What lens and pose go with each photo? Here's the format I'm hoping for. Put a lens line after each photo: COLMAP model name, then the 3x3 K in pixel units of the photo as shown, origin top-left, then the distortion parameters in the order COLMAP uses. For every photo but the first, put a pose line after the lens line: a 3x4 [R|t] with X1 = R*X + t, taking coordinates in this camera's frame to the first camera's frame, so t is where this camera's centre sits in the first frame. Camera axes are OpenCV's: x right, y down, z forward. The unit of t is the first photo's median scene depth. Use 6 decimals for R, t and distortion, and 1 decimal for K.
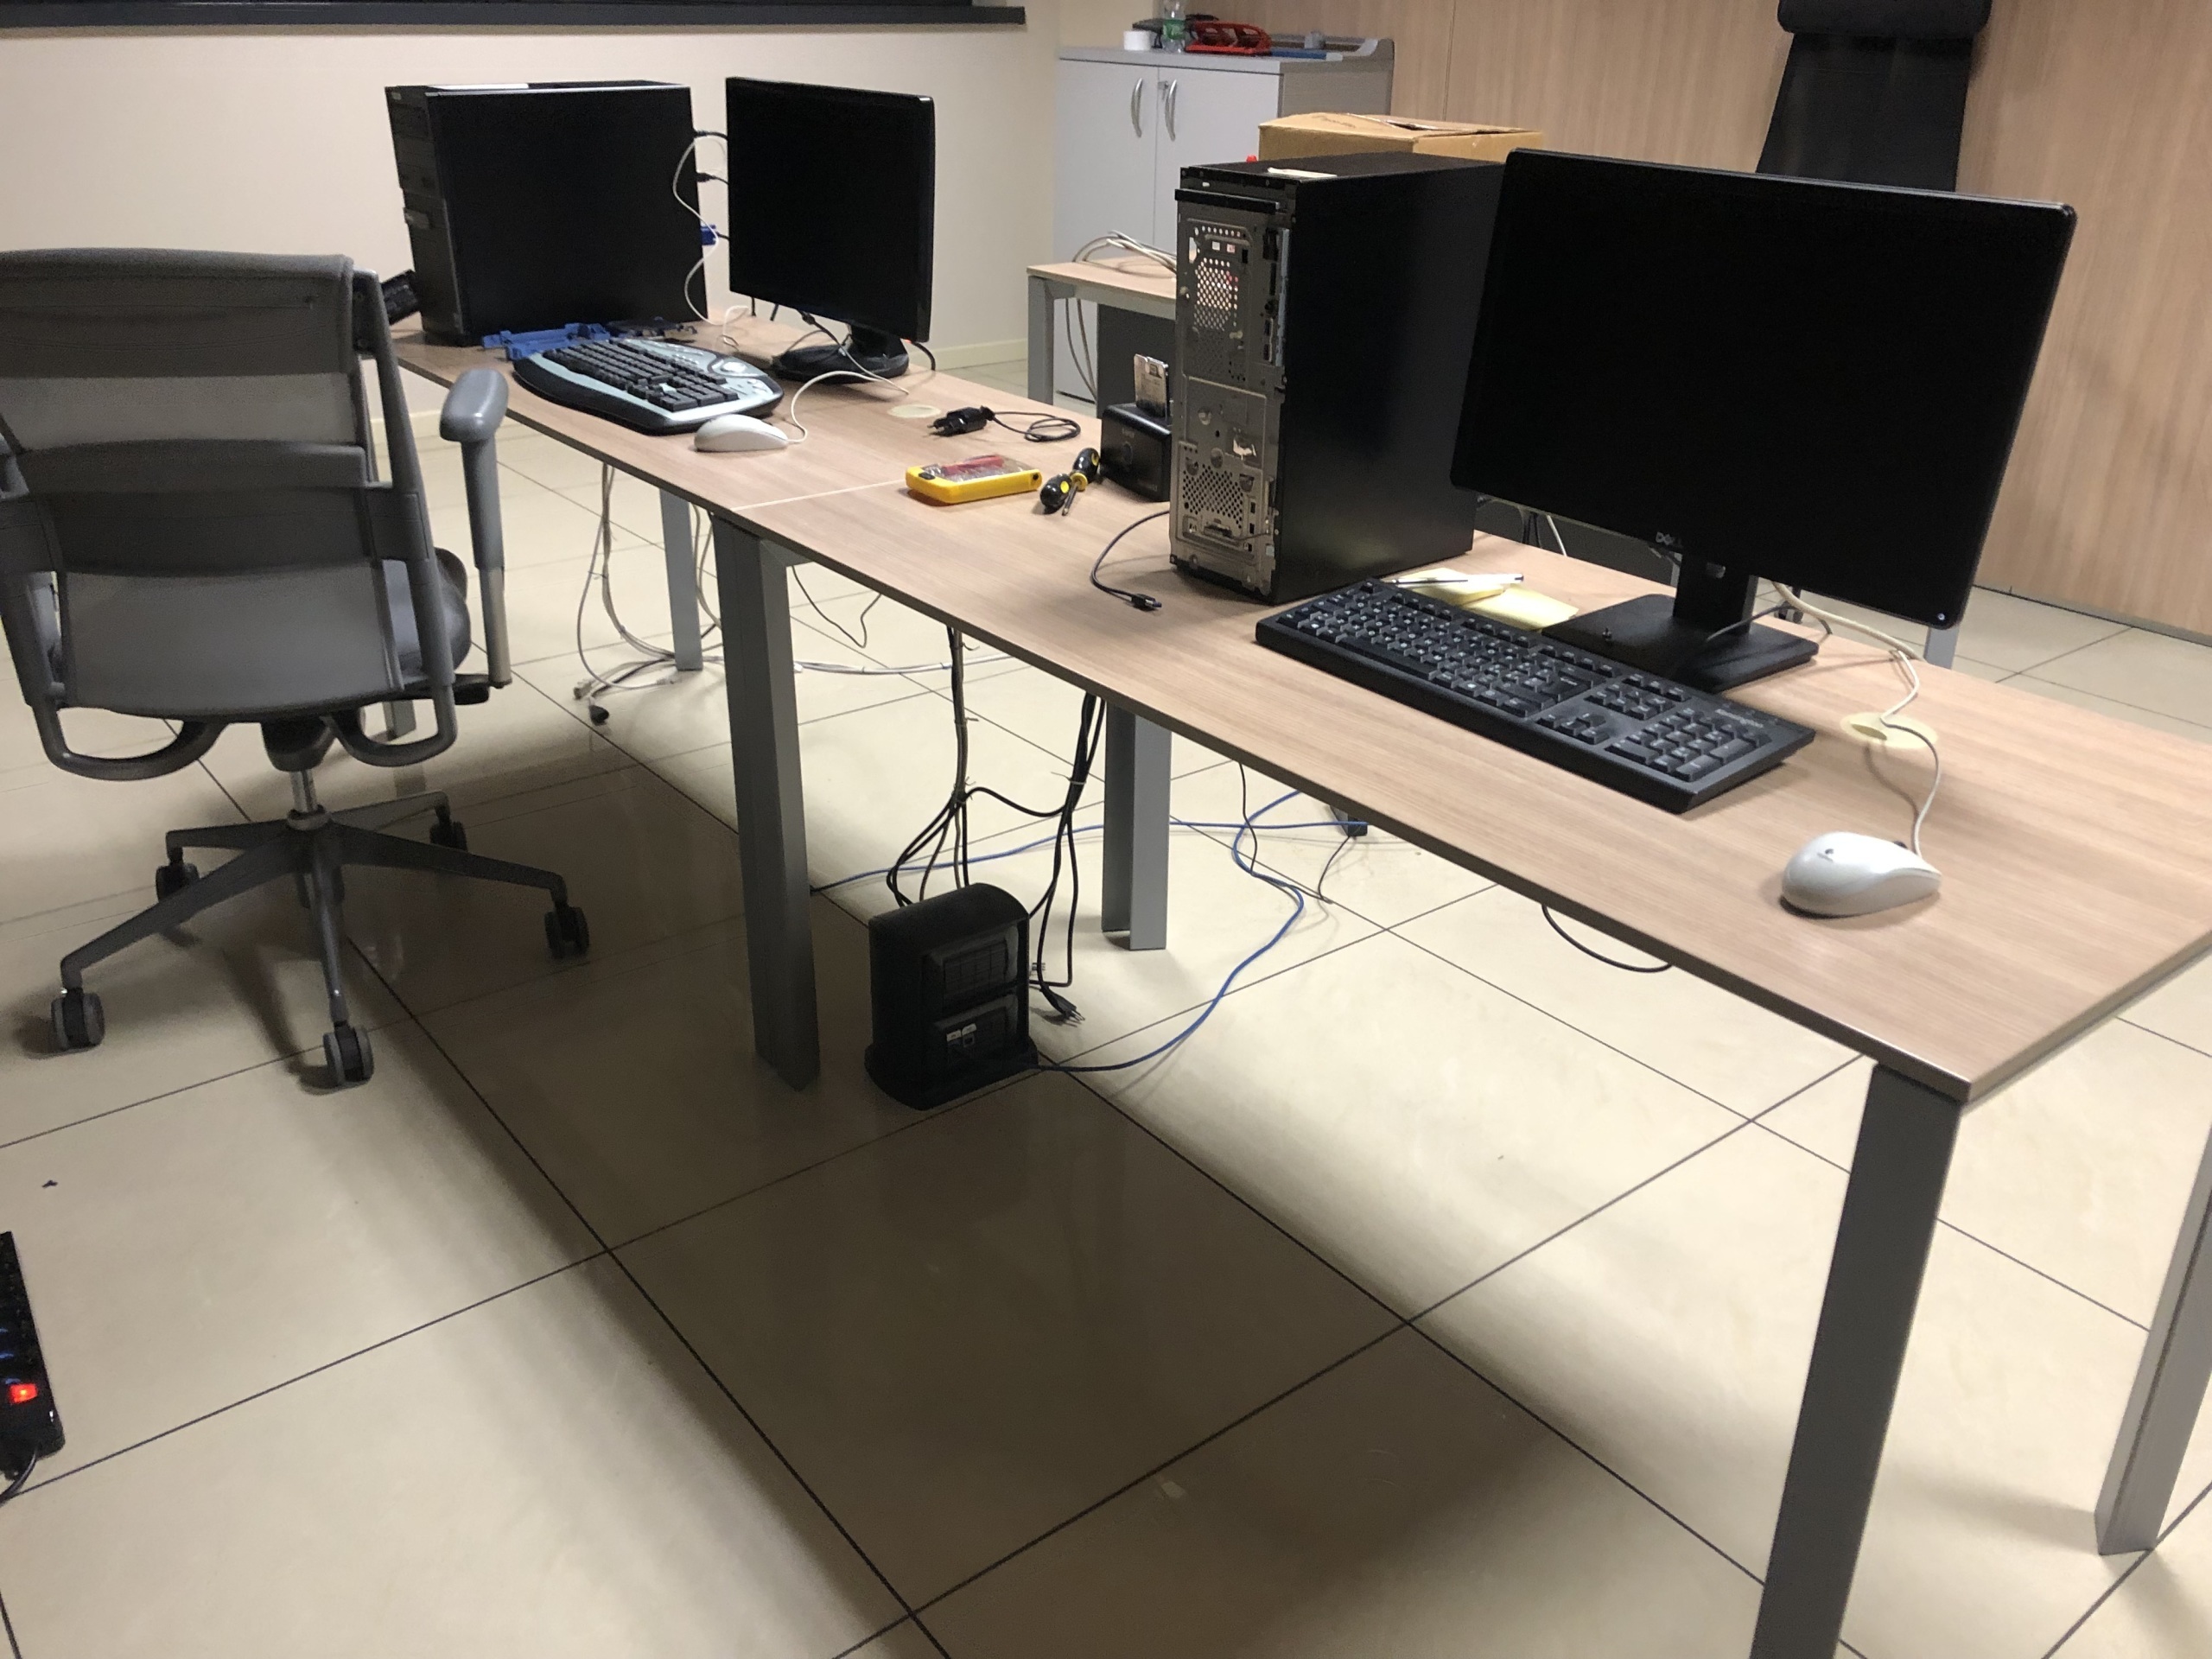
lens RADIAL K [[1817.8, 0, 1096.5], [0, 1817.8, 804.8], [0, 0, 1]] dist [0.070062, -0.112699]
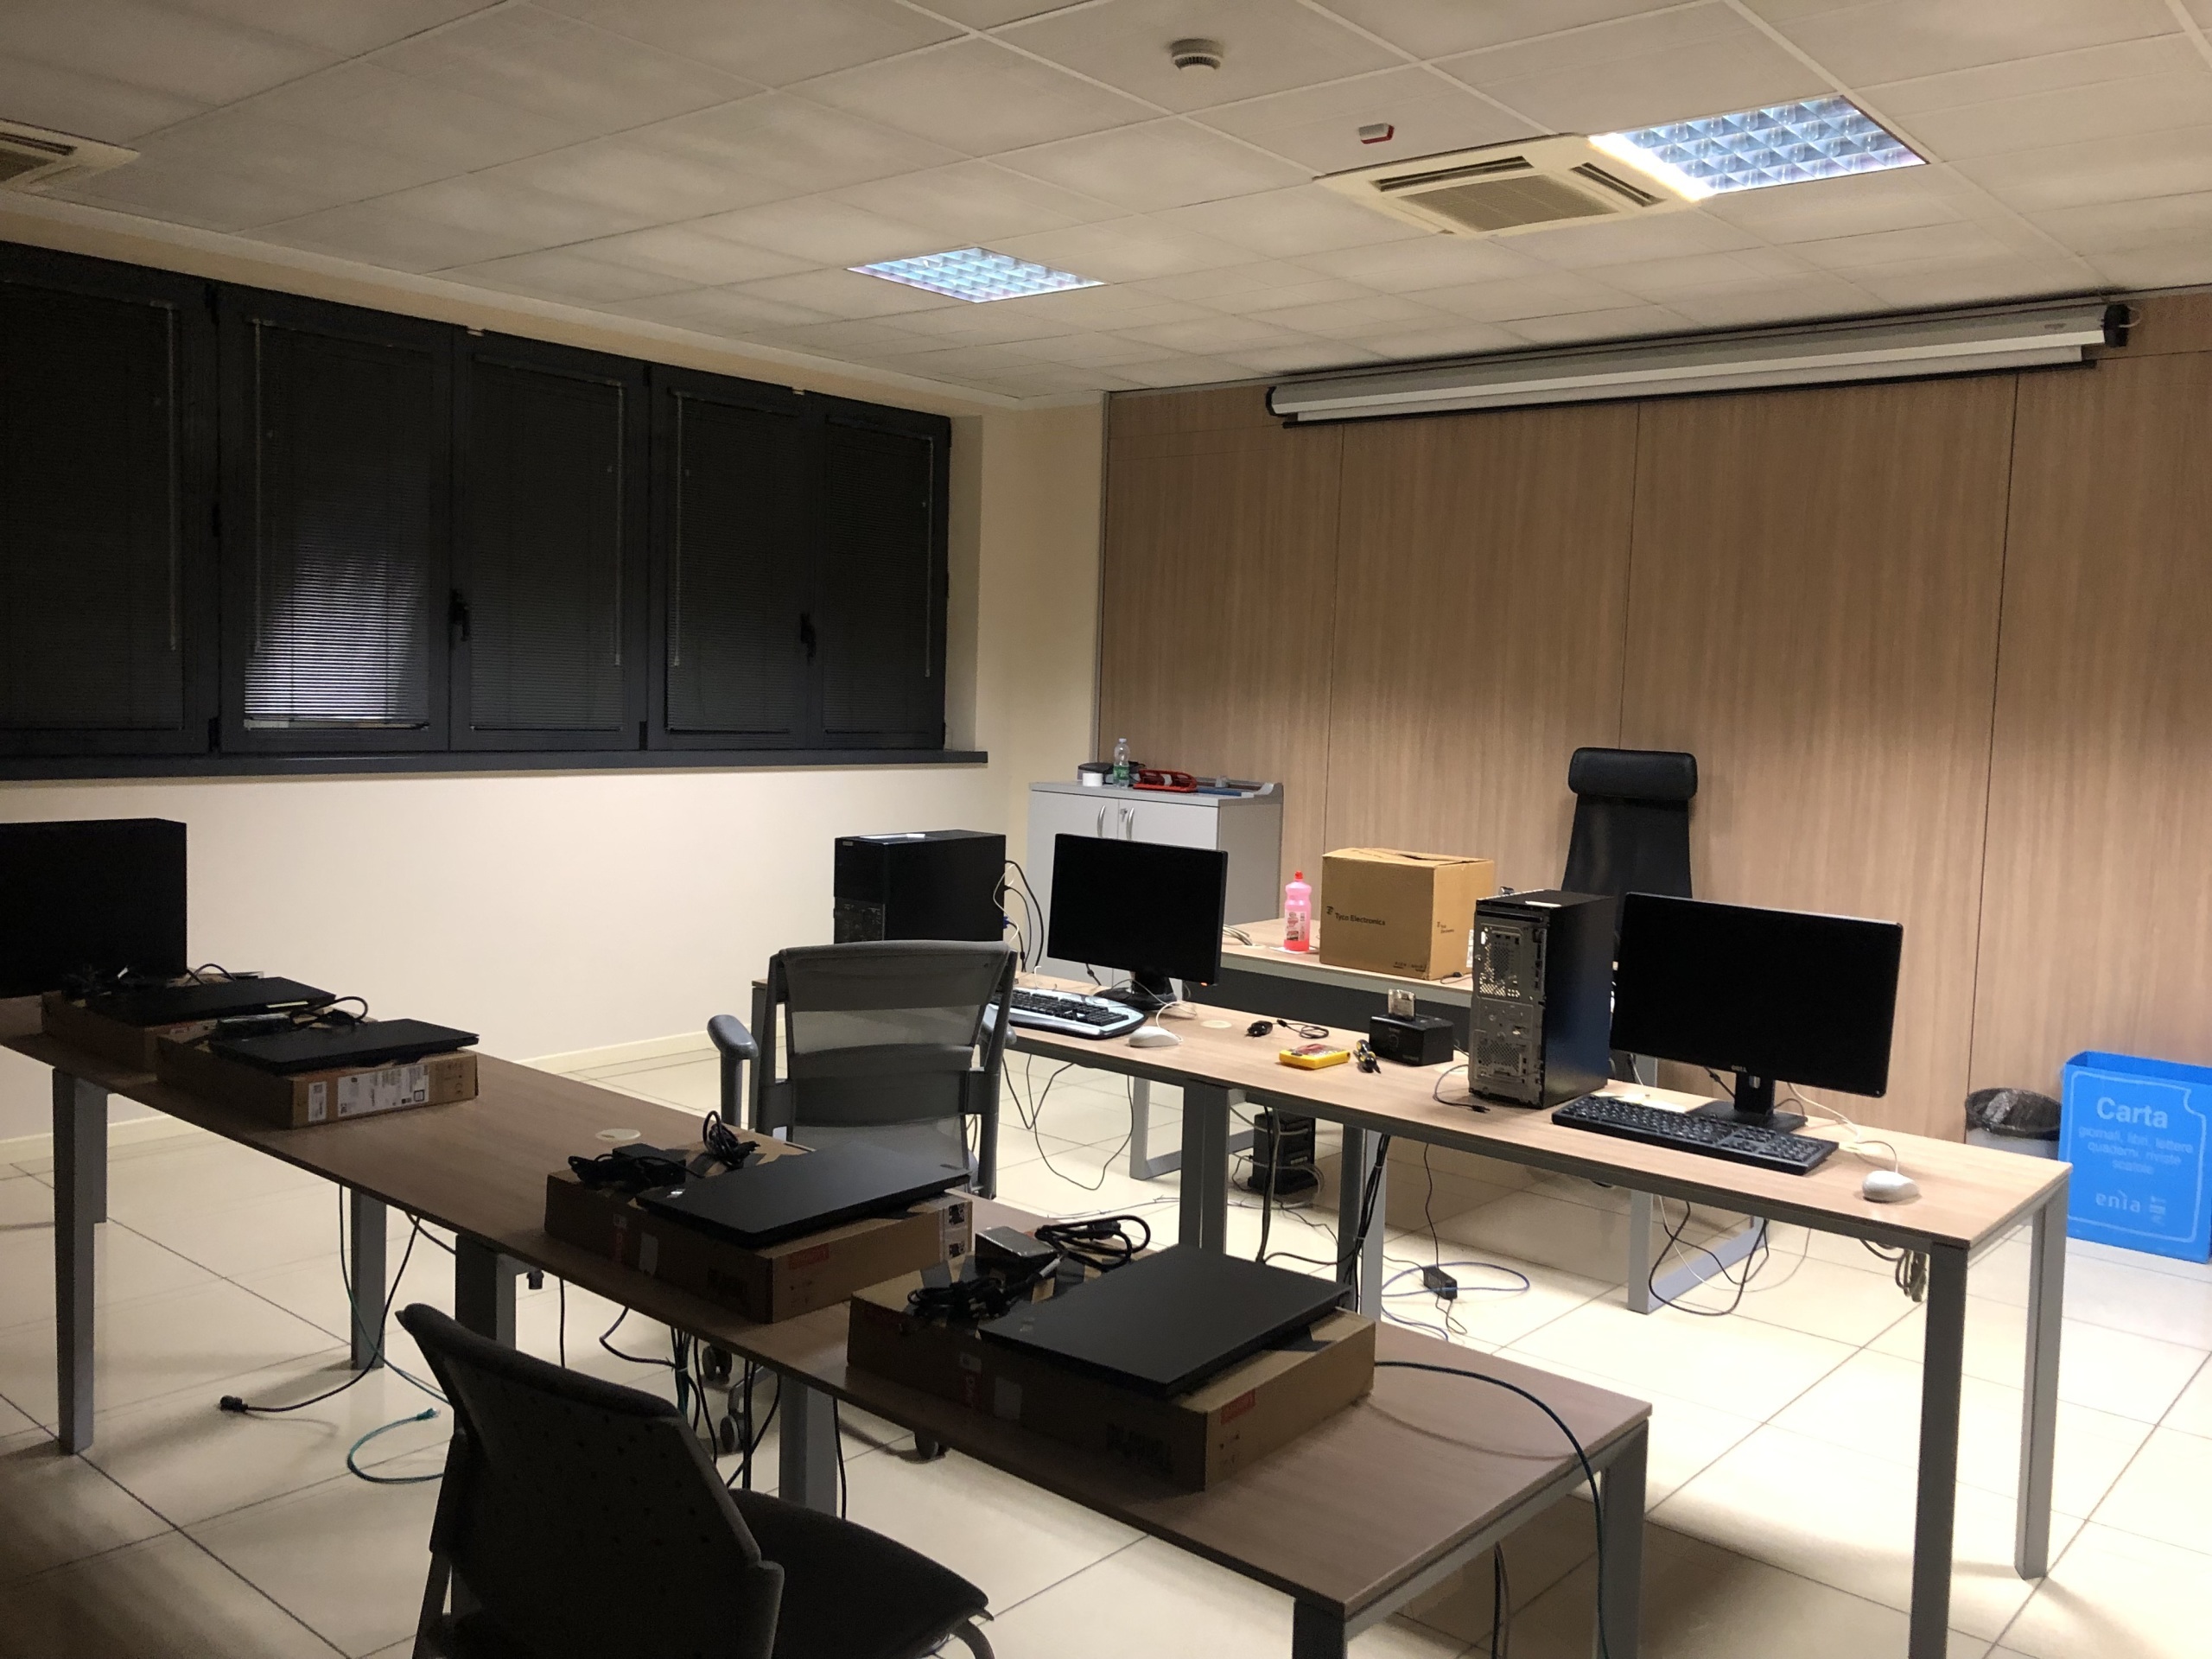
lens RADIAL K [[1824.9, 0, 1108.6], [0, 1824.9, 815.7], [0, 0, 1]] dist [0.072449, -0.097340]
pose [[0.980622, 0.006176, 0.195813, -0.555413], [0.060548, 0.941016, -0.332901, 0.166130], [-0.186319, 0.338306, 0.922407, -0.633936]]
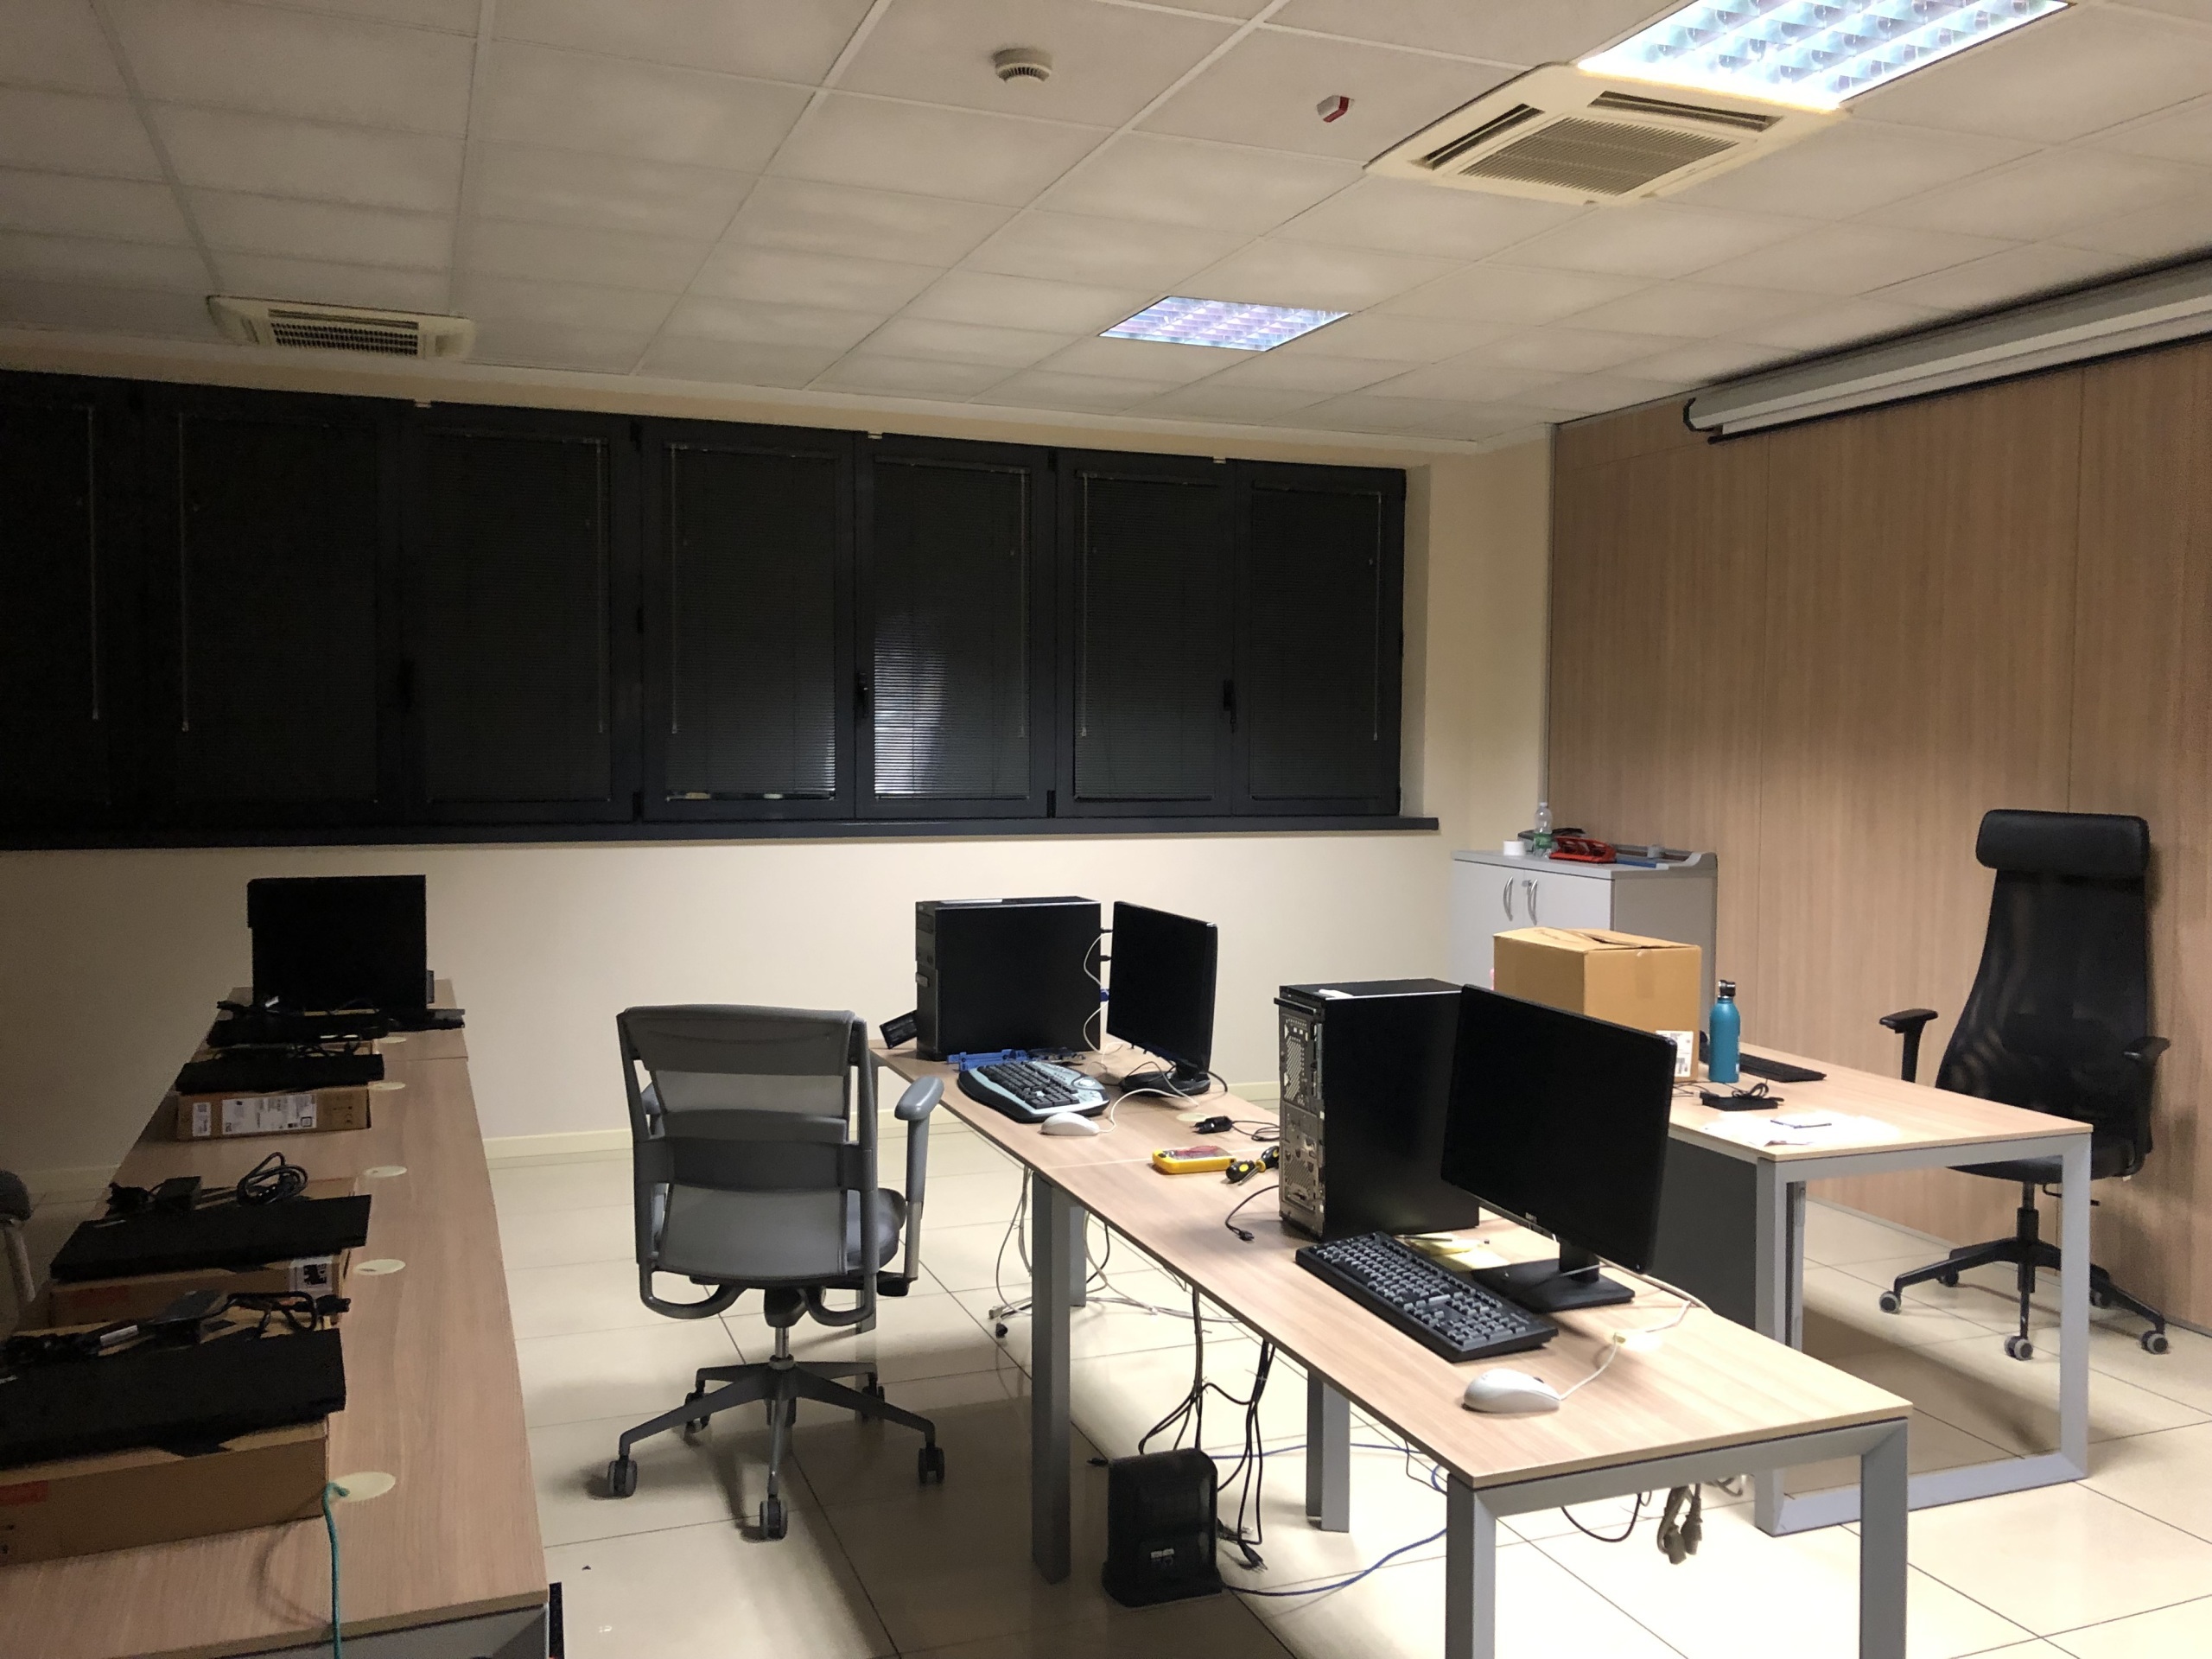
lens RADIAL K [[1817.8, 0, 1096.5], [0, 1817.8, 804.8], [0, 0, 1]] dist [0.070062, -0.112699]
pose [[0.954893, 0.007872, -0.296847, 0.282774], [-0.119696, 0.925045, -0.360507, 0.102506], [0.271759, 0.379777, 0.884261, -0.473827]]
